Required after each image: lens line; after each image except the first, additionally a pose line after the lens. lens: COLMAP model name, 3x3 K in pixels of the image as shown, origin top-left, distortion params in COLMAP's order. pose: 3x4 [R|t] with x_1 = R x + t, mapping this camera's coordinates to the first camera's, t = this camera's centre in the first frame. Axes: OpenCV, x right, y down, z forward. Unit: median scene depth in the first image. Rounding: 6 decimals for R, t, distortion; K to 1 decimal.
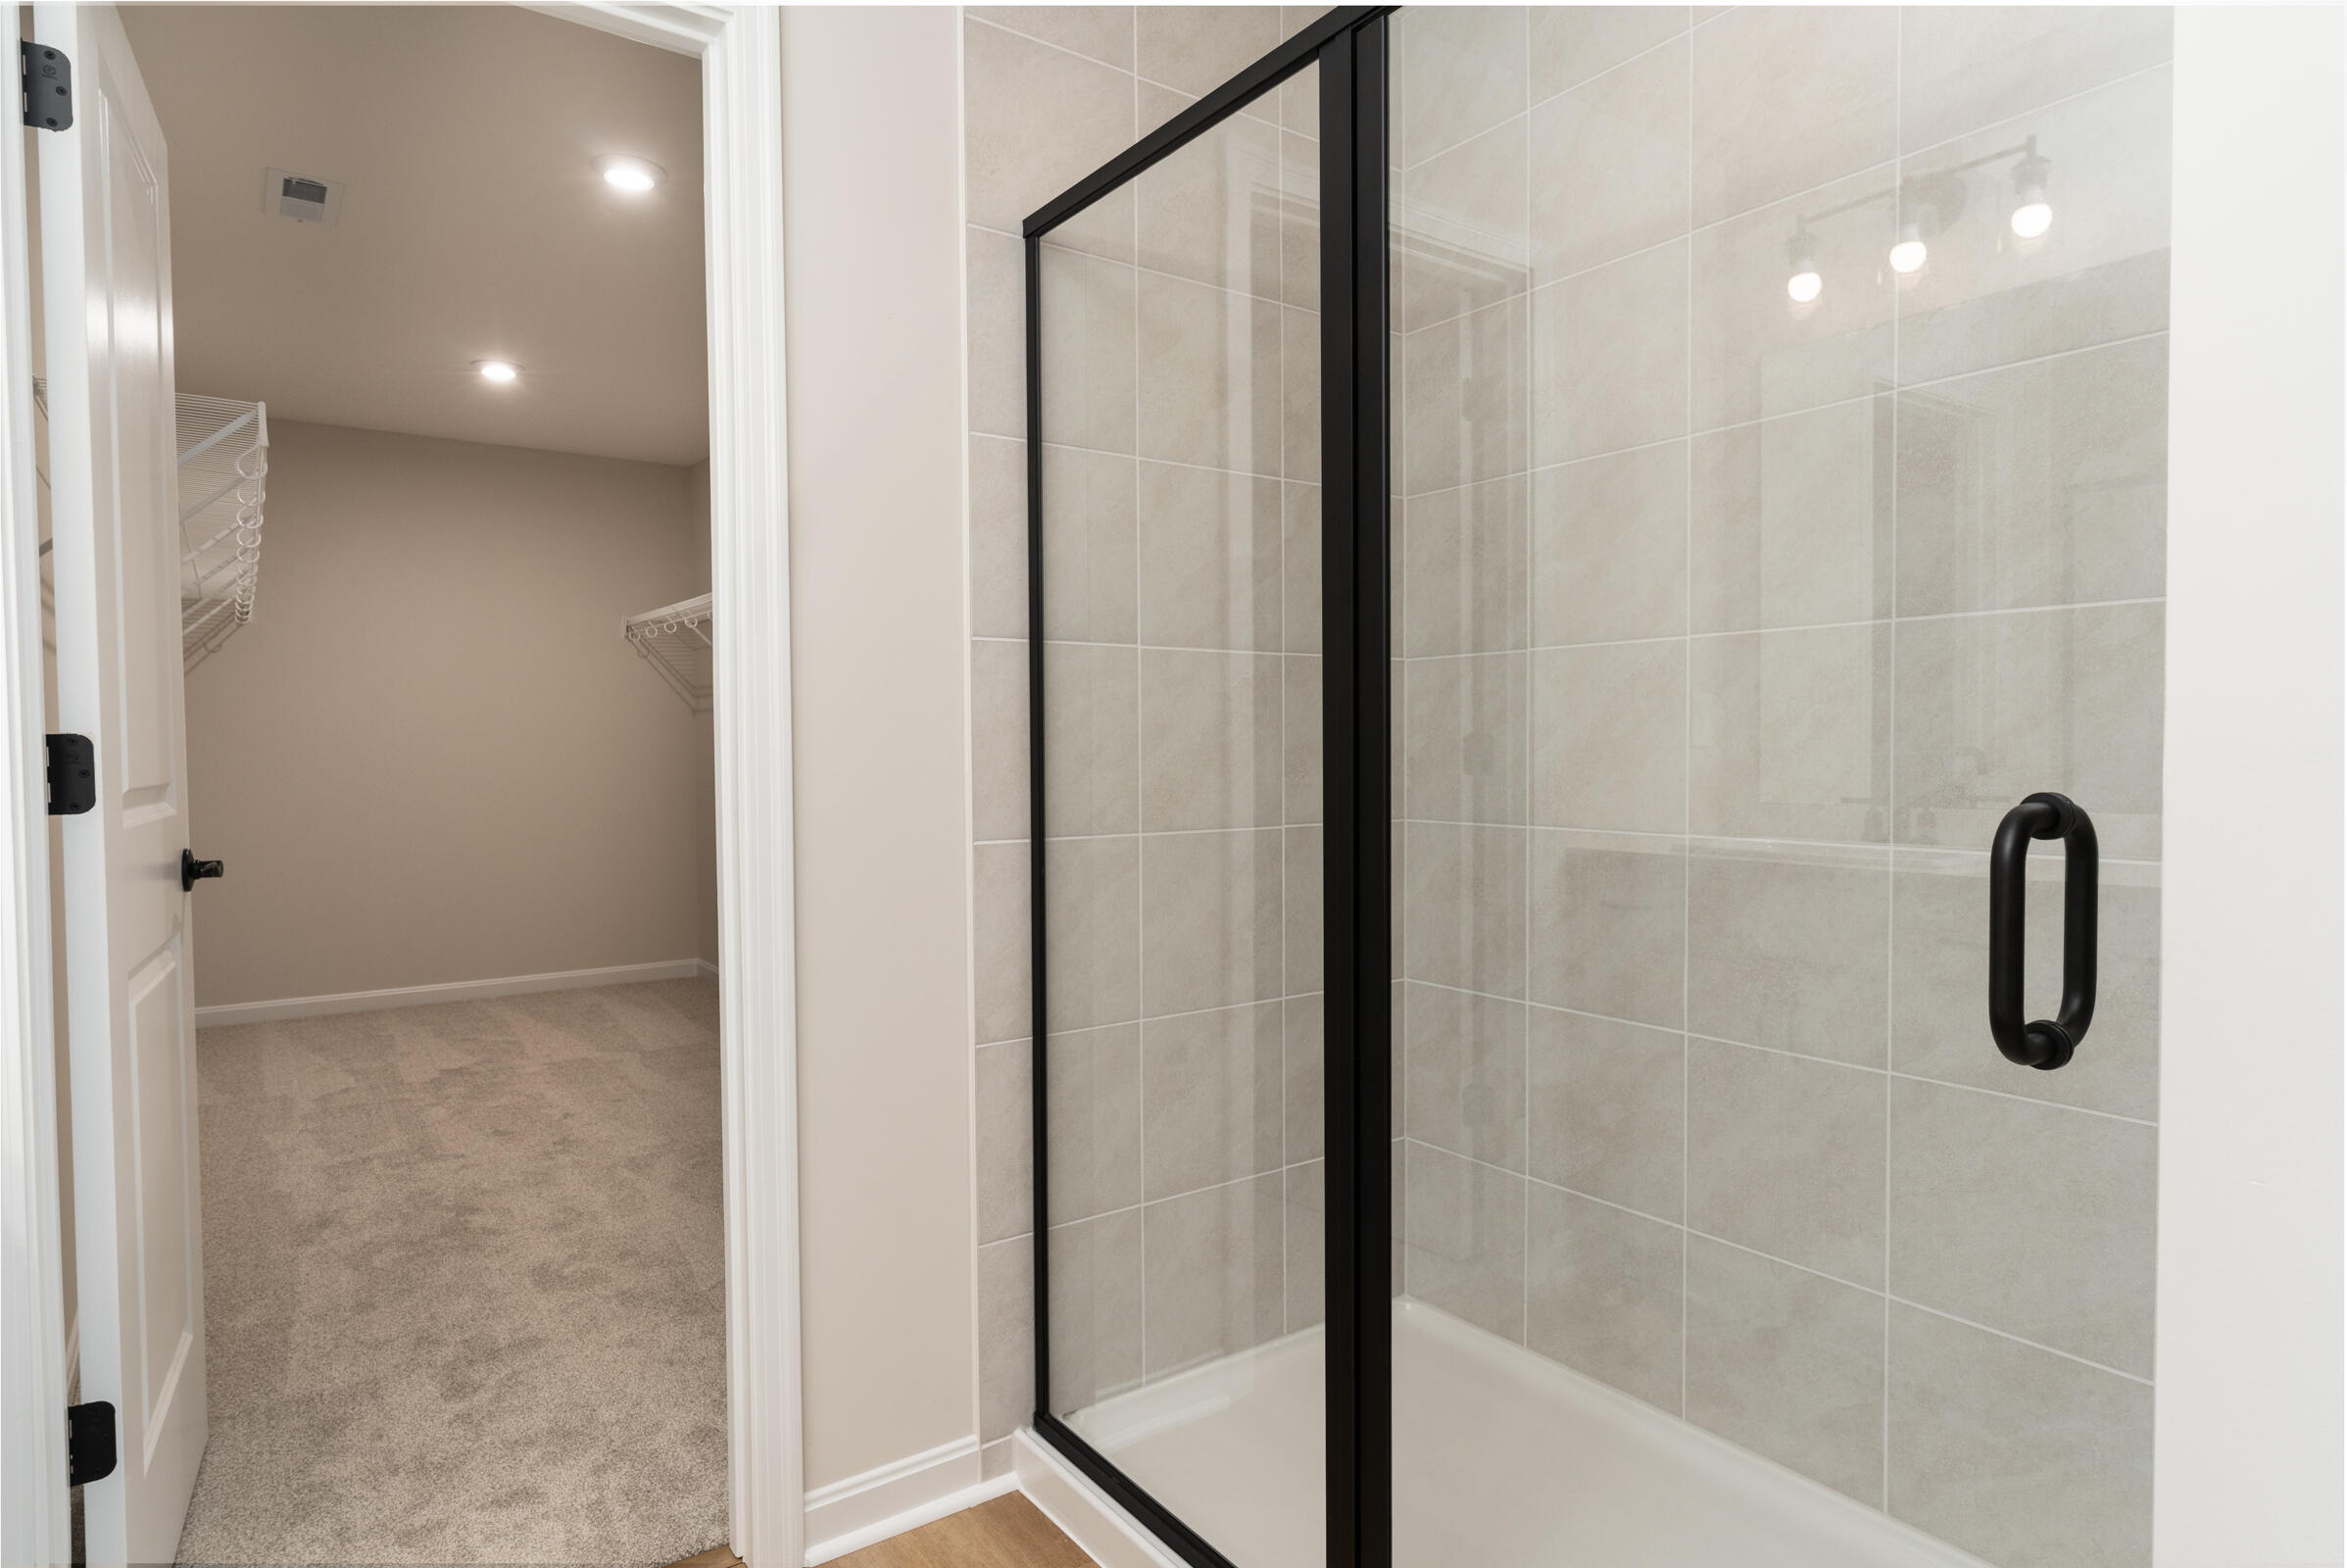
lens RADIAL K [[1289.2, 0, 1169.8], [0, 1289.2, 777.9], [0, 0, 1]] dist [0.005227, 0.000778]
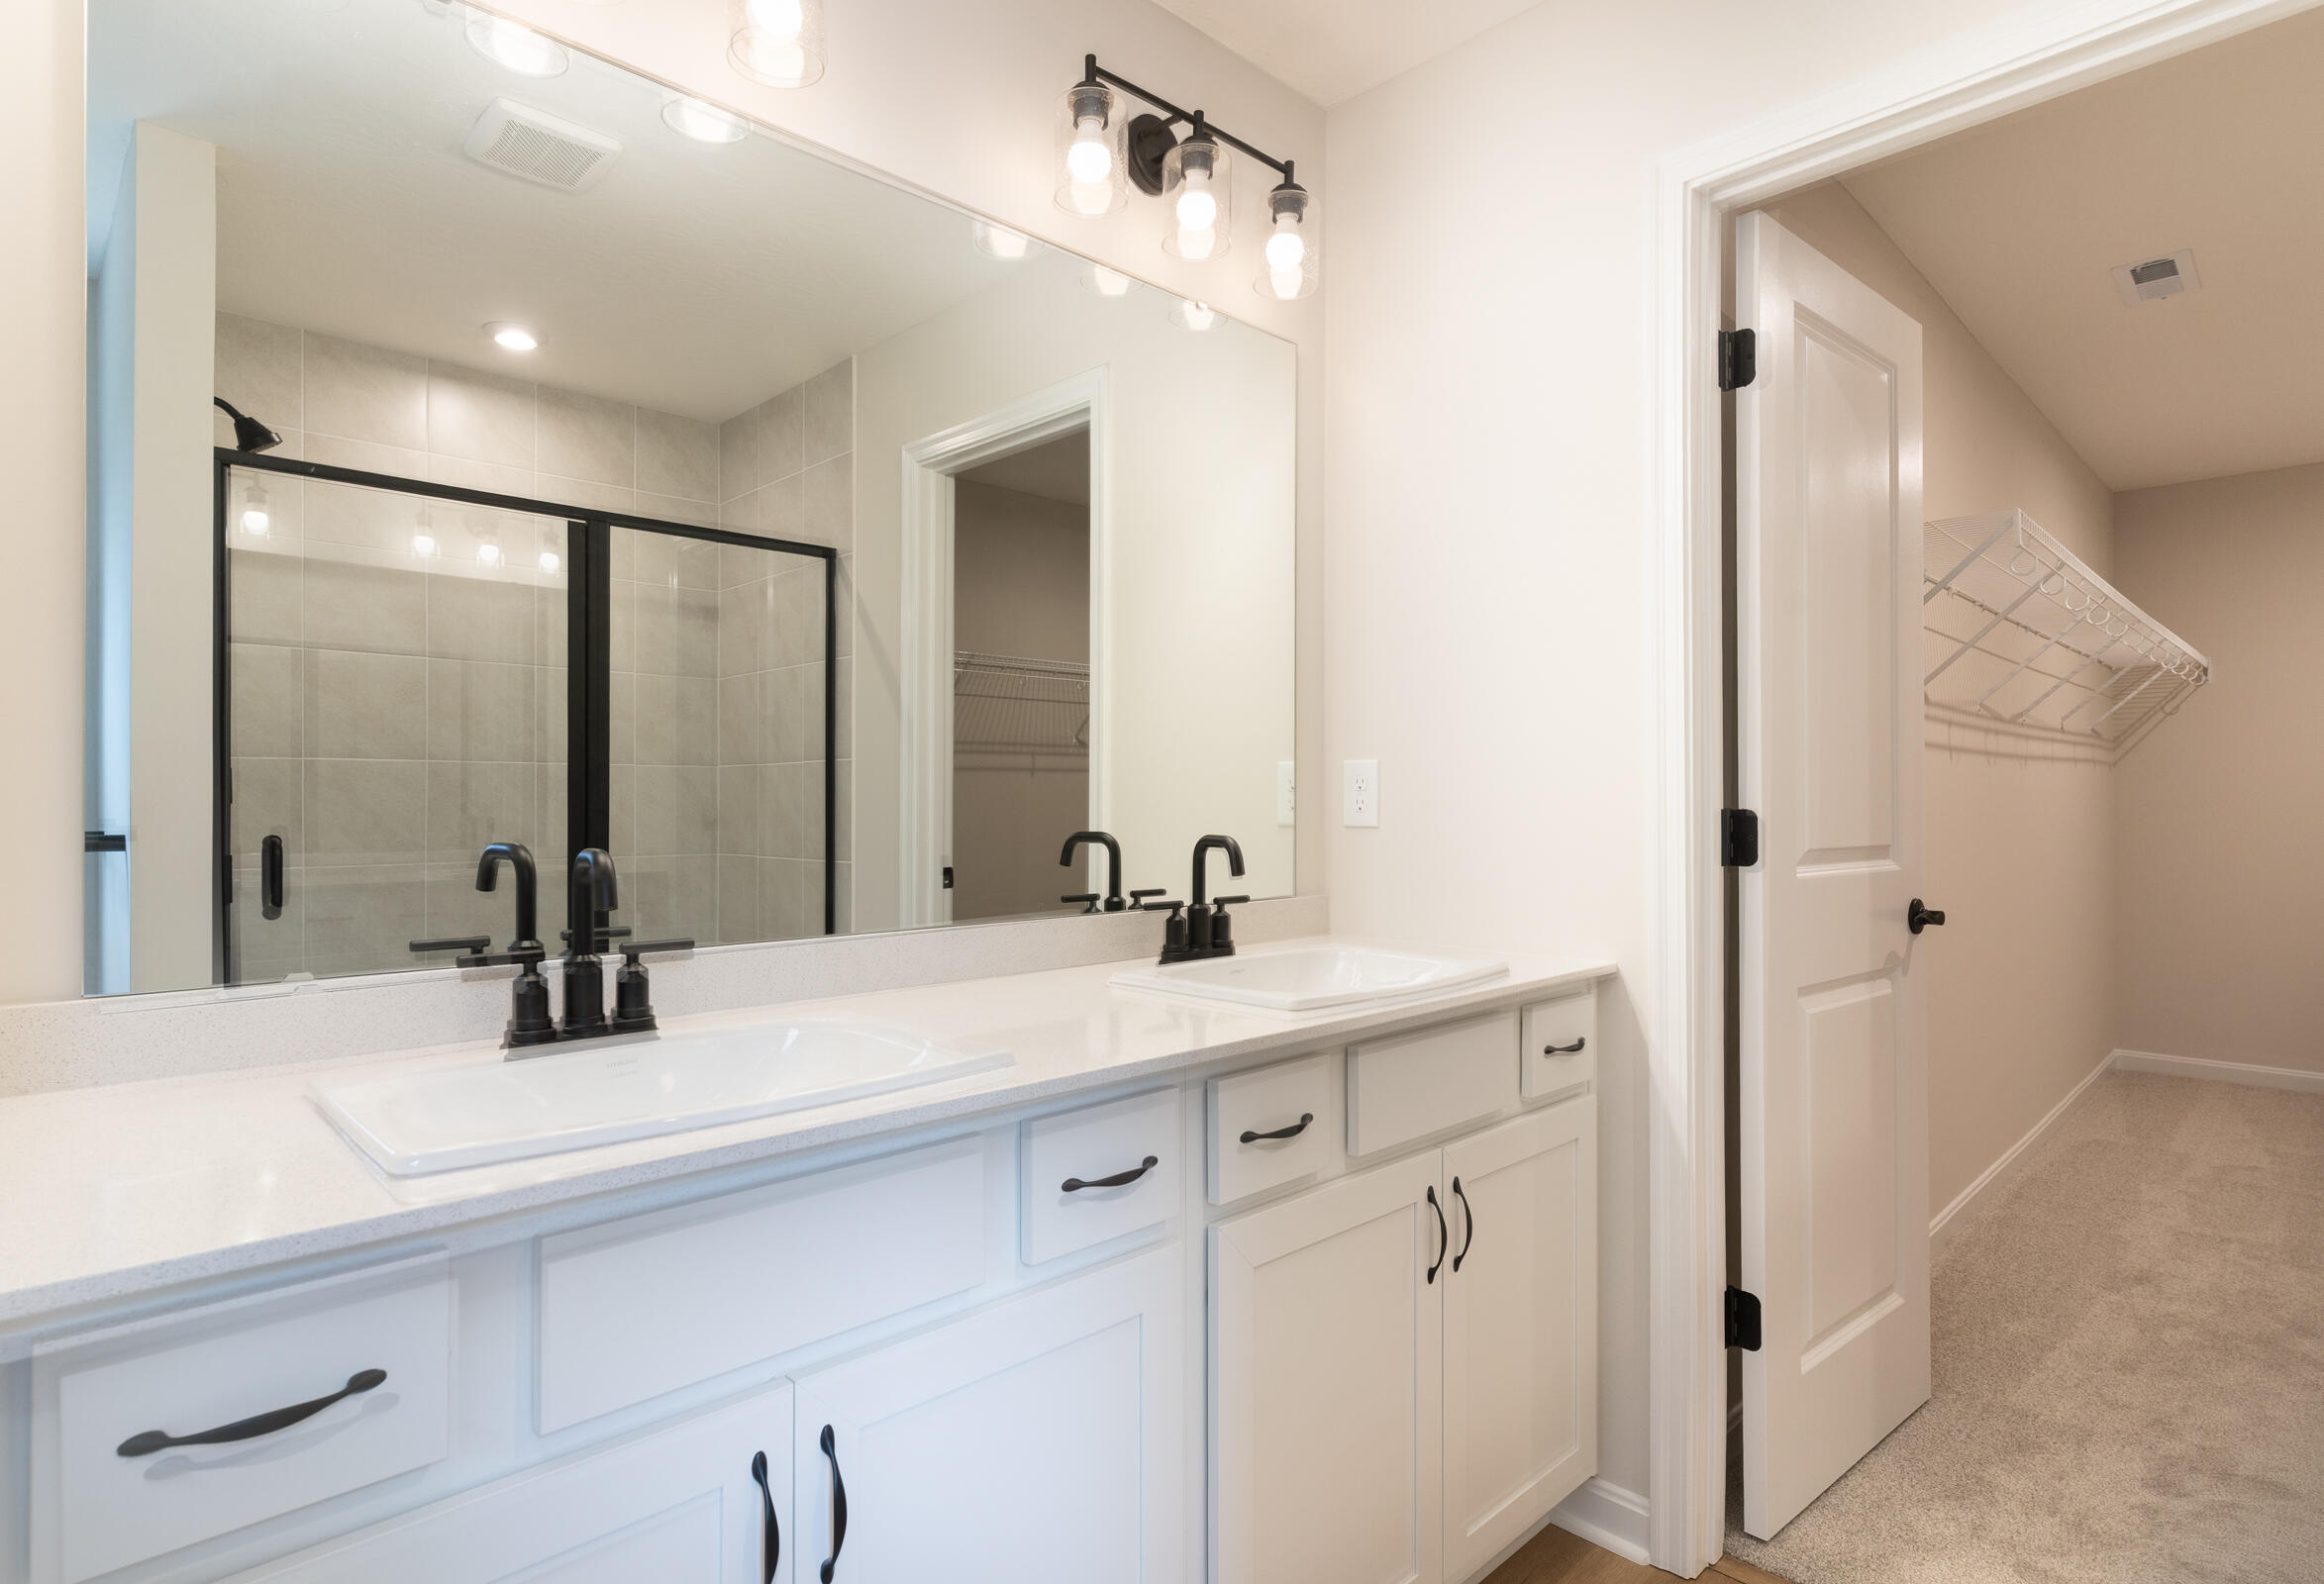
lens RADIAL K [[1207.5, 0, 1157.8], [0, 1207.5, 796.2], [0, 0, 1]] dist [-0.000355, -0.000511]
pose [[0.150162, 0.000230, -0.988661, 0.203575], [-0.025035, 0.999680, -0.003570, -0.015665], [0.988344, 0.025288, 0.150120, 0.101897]]
